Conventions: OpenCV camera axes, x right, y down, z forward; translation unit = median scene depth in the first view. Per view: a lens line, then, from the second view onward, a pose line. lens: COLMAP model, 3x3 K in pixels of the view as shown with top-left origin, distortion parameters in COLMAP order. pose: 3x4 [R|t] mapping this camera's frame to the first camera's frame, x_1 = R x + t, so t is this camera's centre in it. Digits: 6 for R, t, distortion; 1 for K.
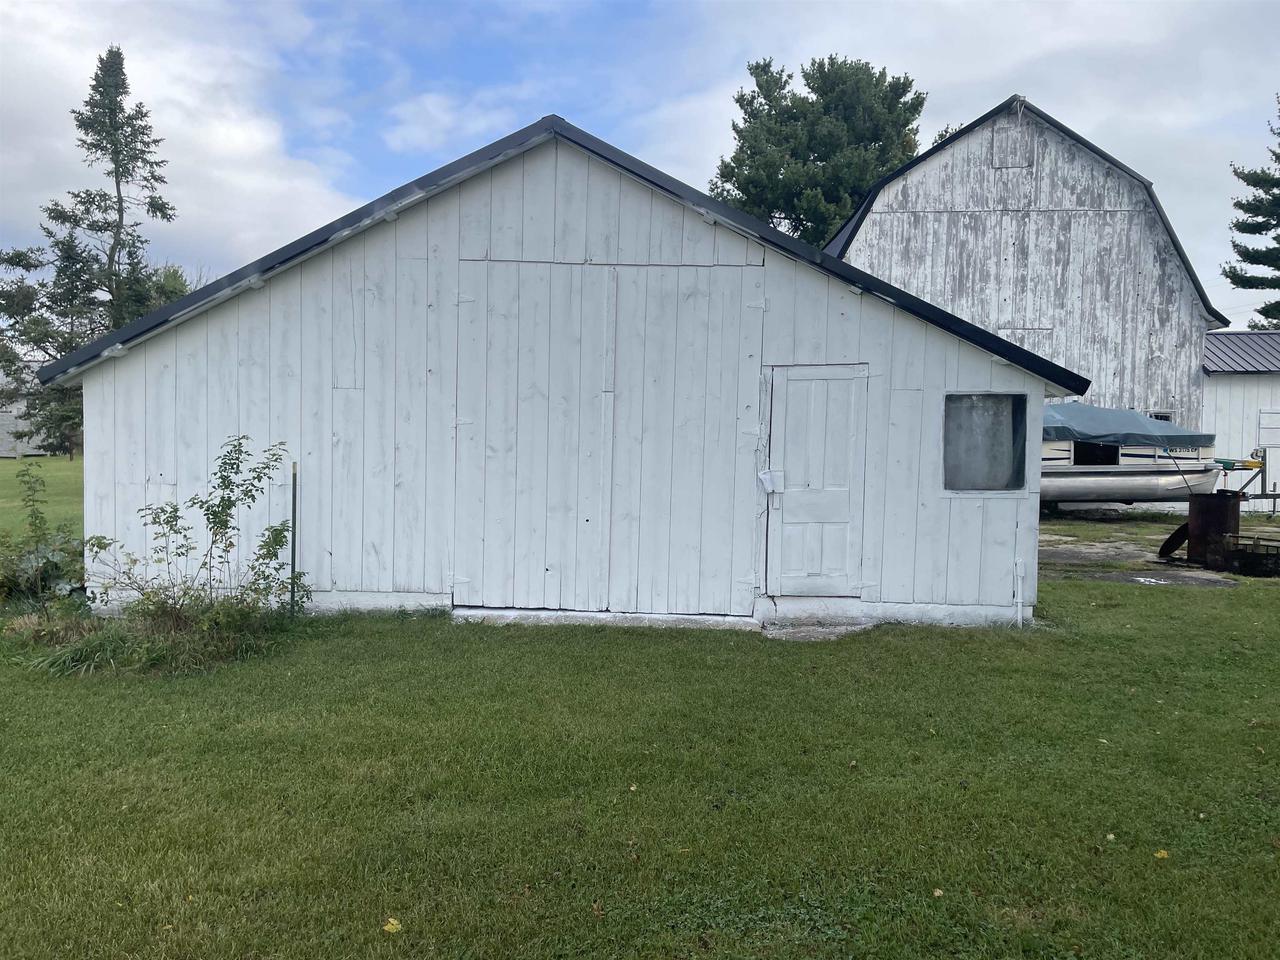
lens RADIAL K [[977.0, 0, 640.1], [0, 977.0, 474.5], [0, 0, 1]] dist [0.004655, -0.000776]
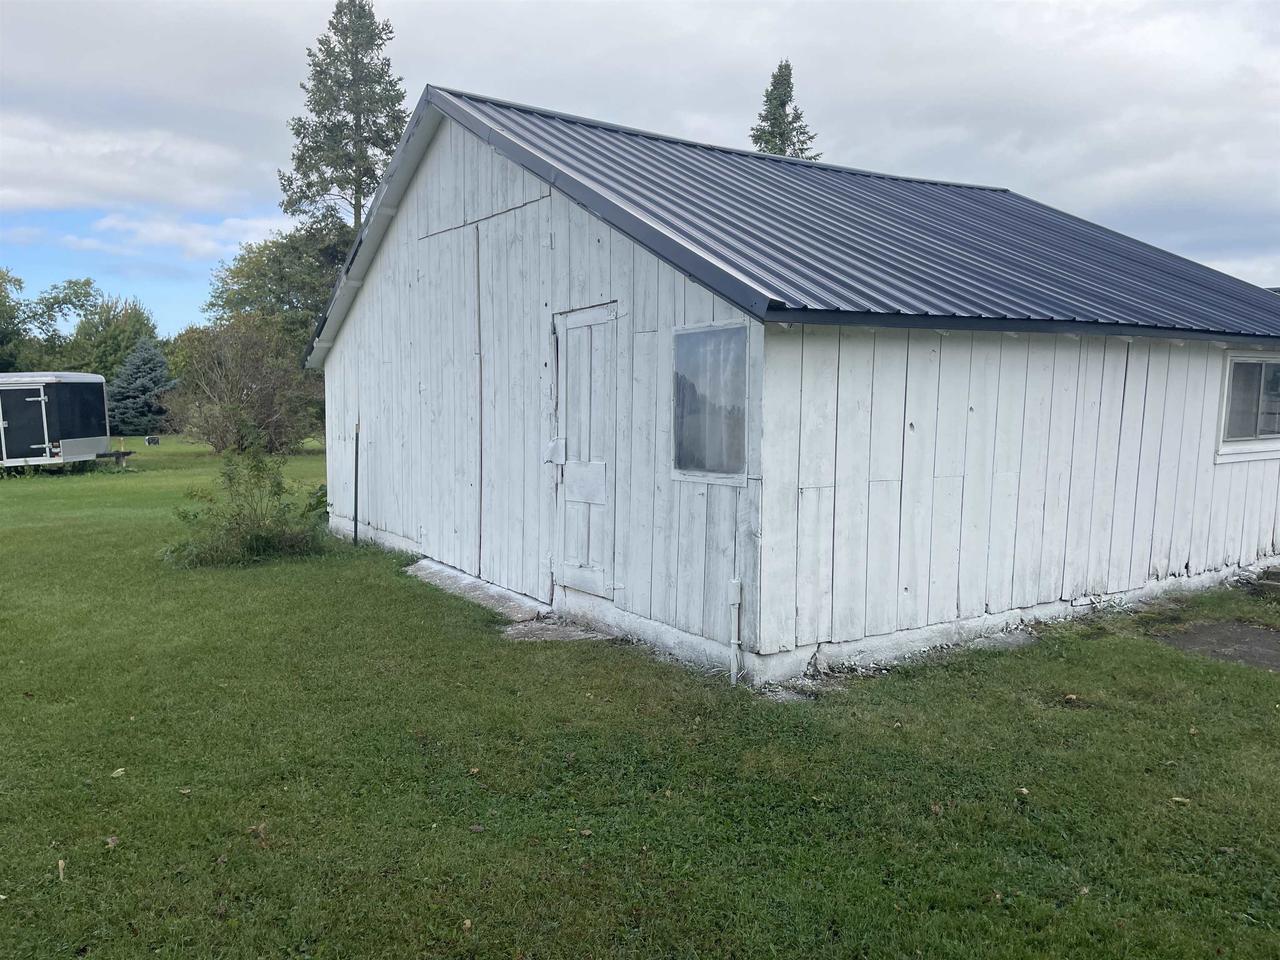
lens RADIAL K [[977.0, 0, 640.0], [0, 977.0, 483.8], [0, 0, 1]] dist [0.004655, -0.000776]
pose [[0.617855, 0.053706, -0.784456, 0.848653], [-0.024469, 0.998495, 0.049088, -0.007554], [0.785911, -0.011134, 0.618239, 0.531610]]
